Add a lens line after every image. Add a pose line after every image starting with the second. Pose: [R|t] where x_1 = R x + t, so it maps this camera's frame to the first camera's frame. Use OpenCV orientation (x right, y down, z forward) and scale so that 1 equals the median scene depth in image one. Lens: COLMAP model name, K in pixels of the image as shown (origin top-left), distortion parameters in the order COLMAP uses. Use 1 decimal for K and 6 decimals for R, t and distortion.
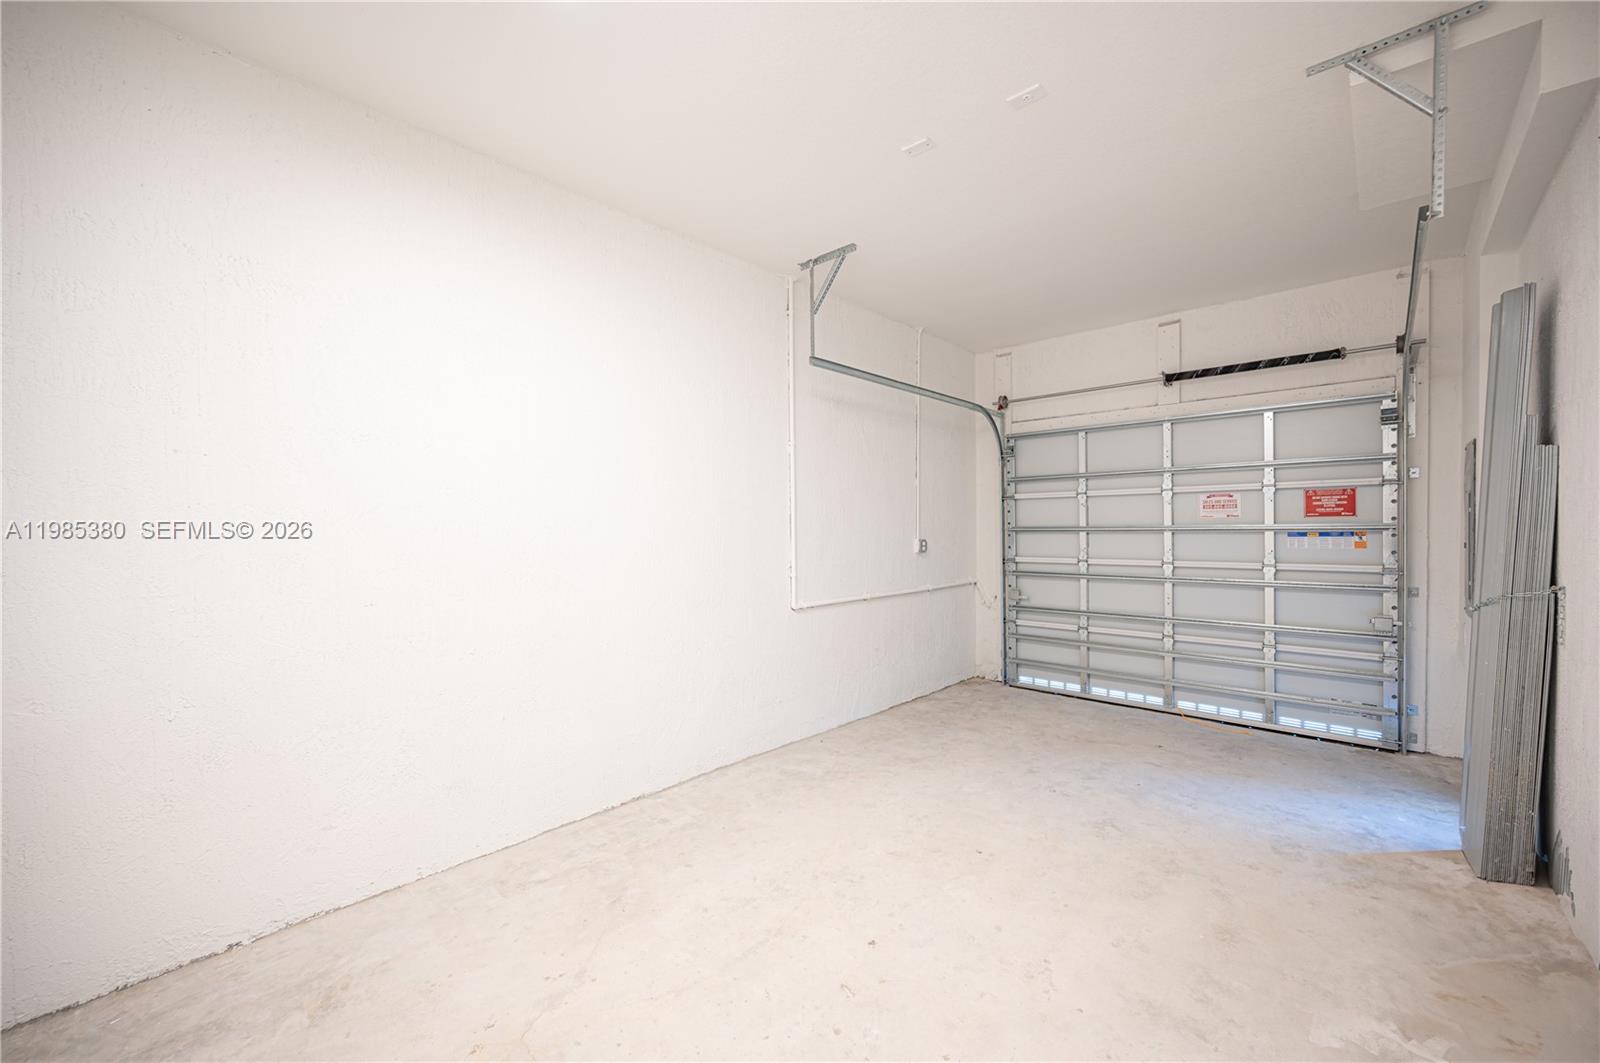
lens RADIAL K [[630.9, 0, 806.9], [0, 630.9, 542.9], [0, 0, 1]] dist [0.000488, 0.000356]
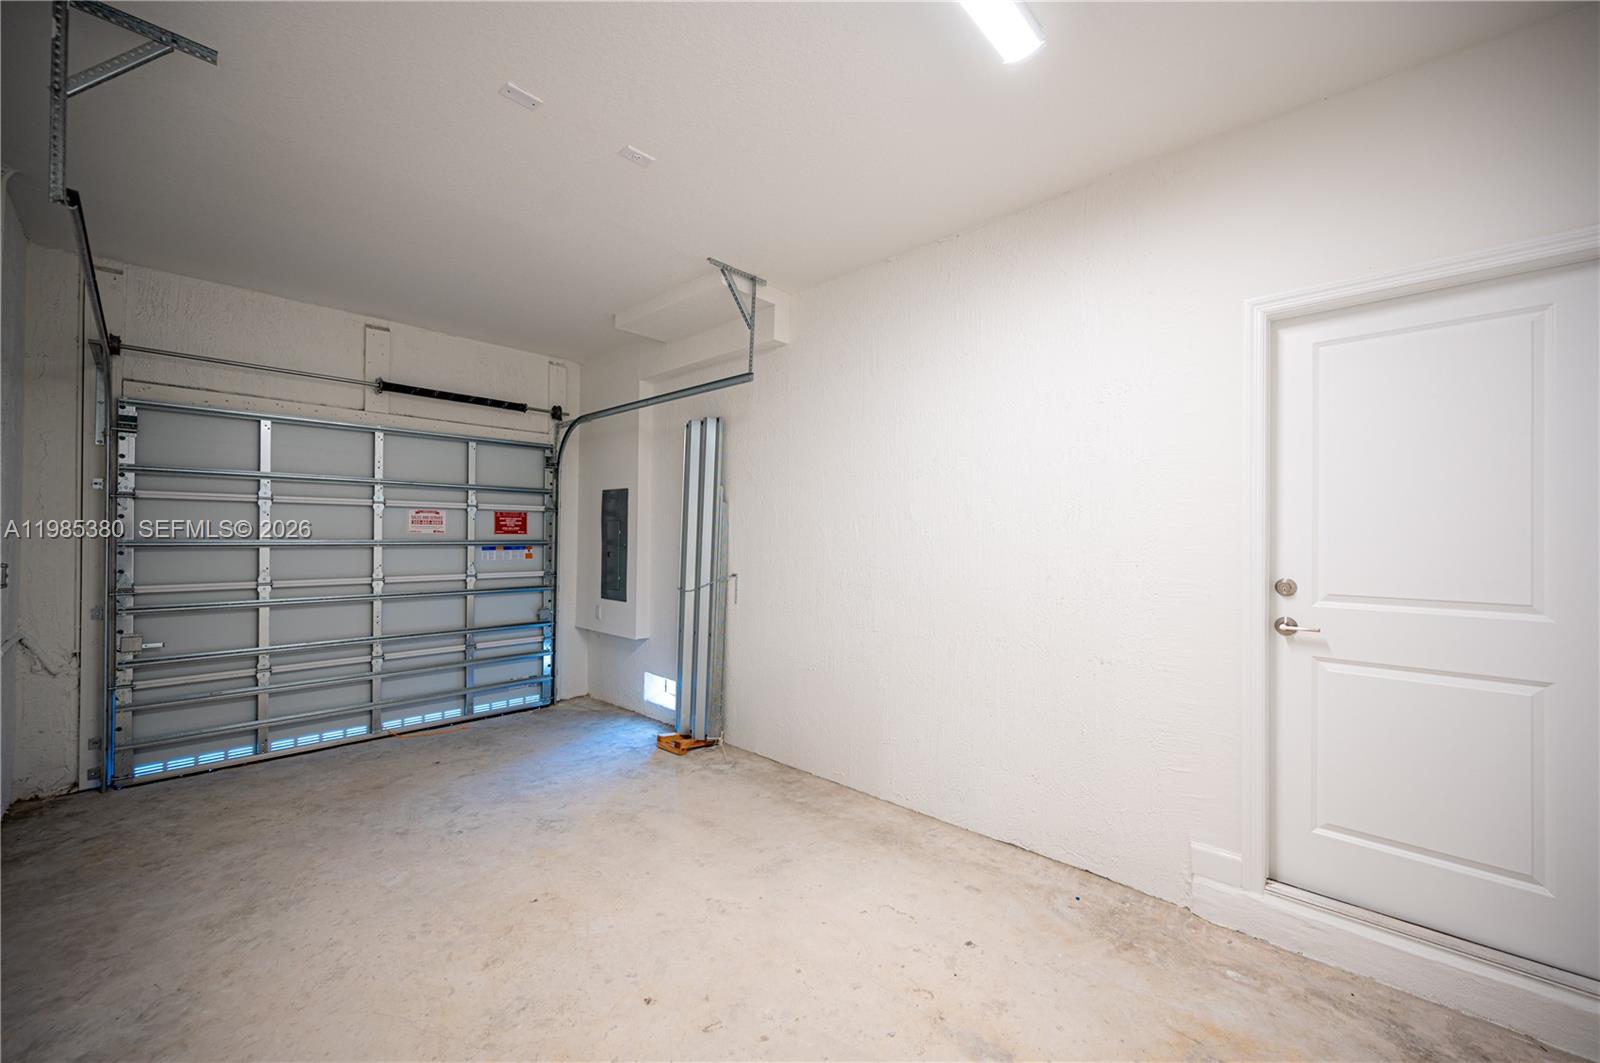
lens RADIAL K [[630.9, 0, 806.7], [0, 630.9, 534.5], [0, 0, 1]] dist [0.000488, 0.000356]
pose [[0.016832, 0.016774, 0.999718, -0.403735], [0.022530, 0.999599, -0.017152, -0.005296], [-0.999604, 0.022813, 0.016448, 0.374728]]
